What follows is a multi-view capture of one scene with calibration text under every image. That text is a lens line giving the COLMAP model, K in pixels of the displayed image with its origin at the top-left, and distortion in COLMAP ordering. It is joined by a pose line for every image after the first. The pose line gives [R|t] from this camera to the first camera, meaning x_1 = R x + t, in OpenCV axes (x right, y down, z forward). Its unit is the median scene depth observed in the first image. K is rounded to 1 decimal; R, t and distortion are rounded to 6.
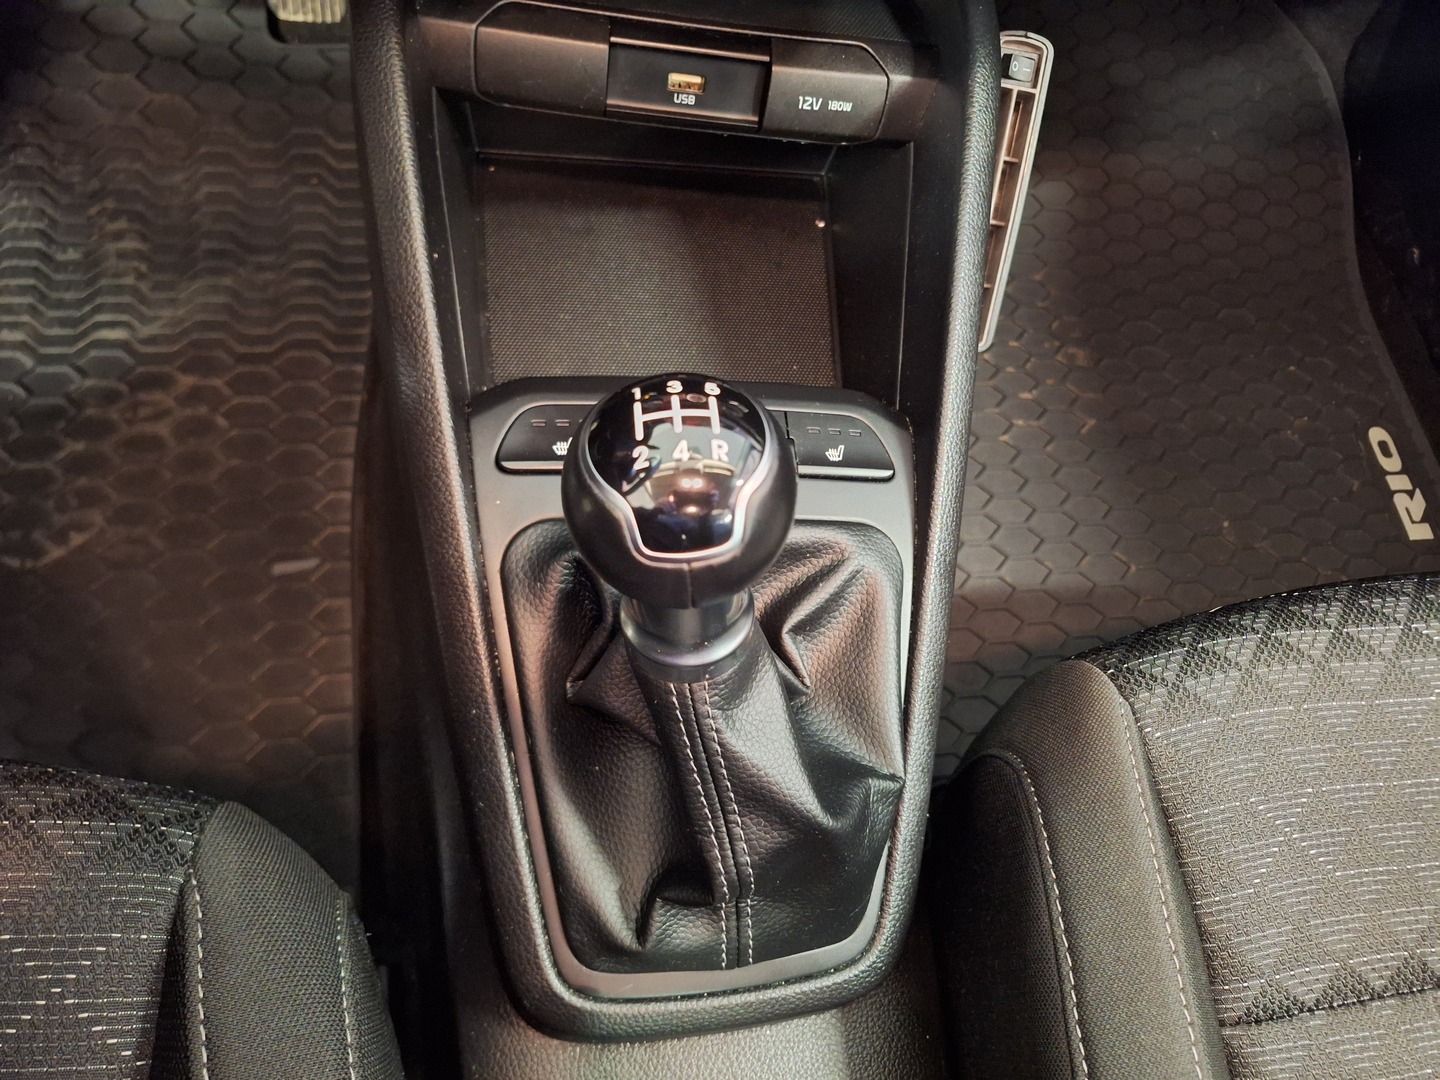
lens RADIAL K [[1050.3, 0, 720.0], [0, 1050.3, 540.0], [0, 0, 1]] dist [0.043077, -0.089202]
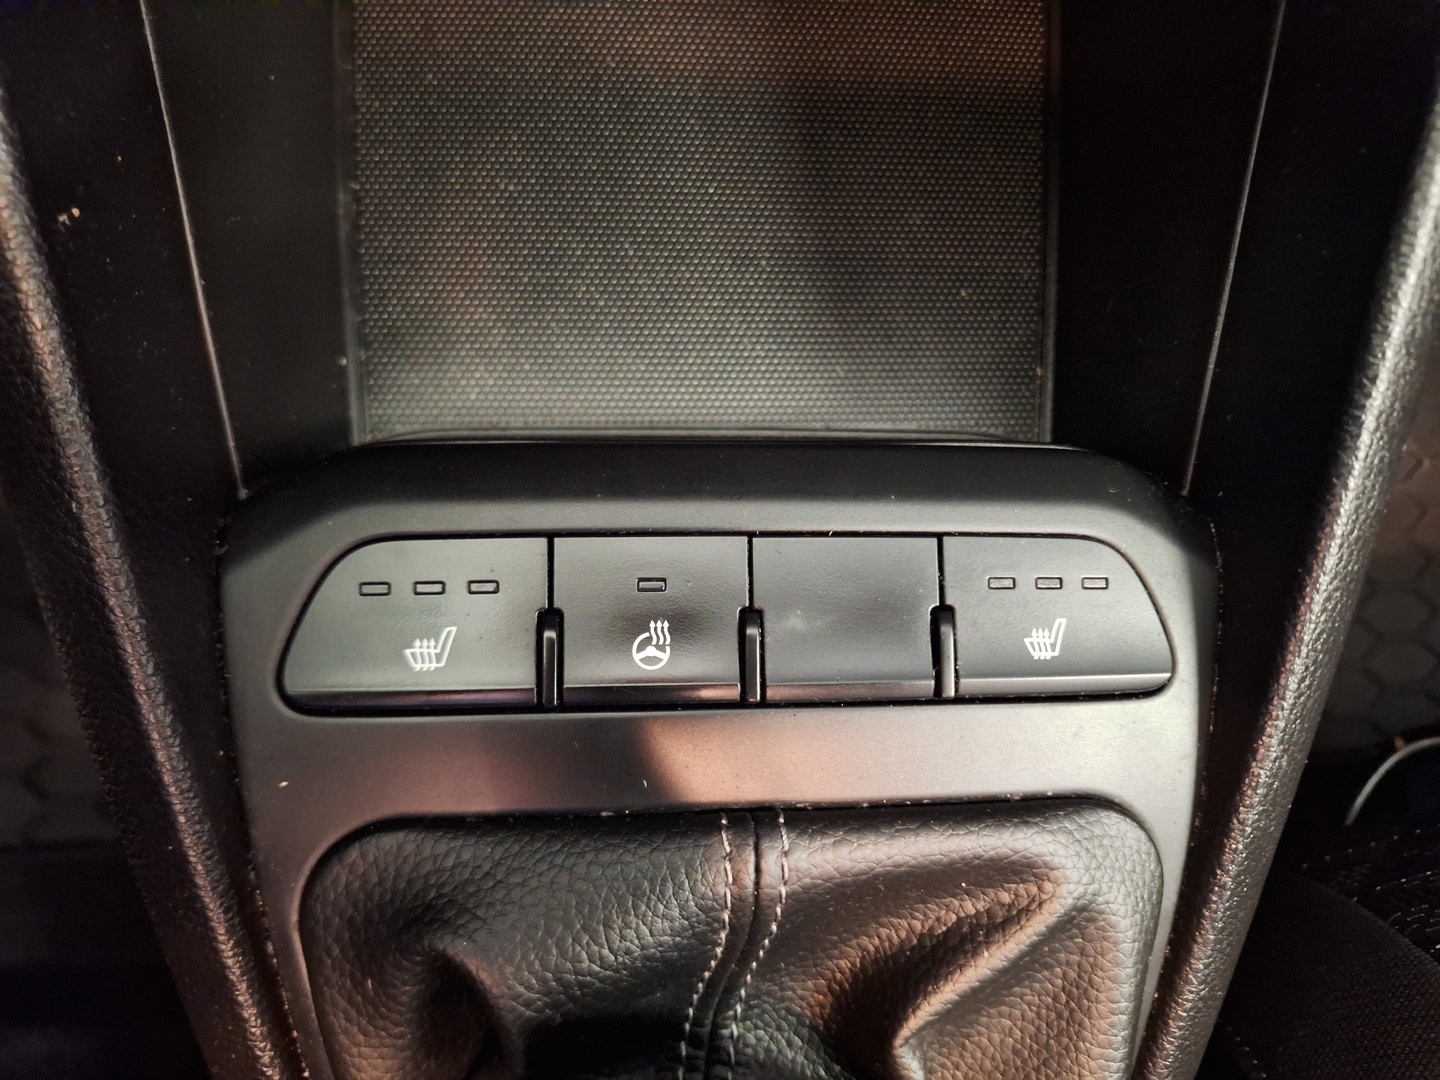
lens RADIAL K [[1050.3, 0, 720.0], [0, 1050.3, 540.0], [0, 0, 1]] dist [0.043077, -0.089202]
pose [[0.994397, 0.061475, -0.085997, 0.007526], [-0.029706, 0.943240, 0.330780, -0.277153], [0.101450, -0.326372, 0.939781, 0.598185]]
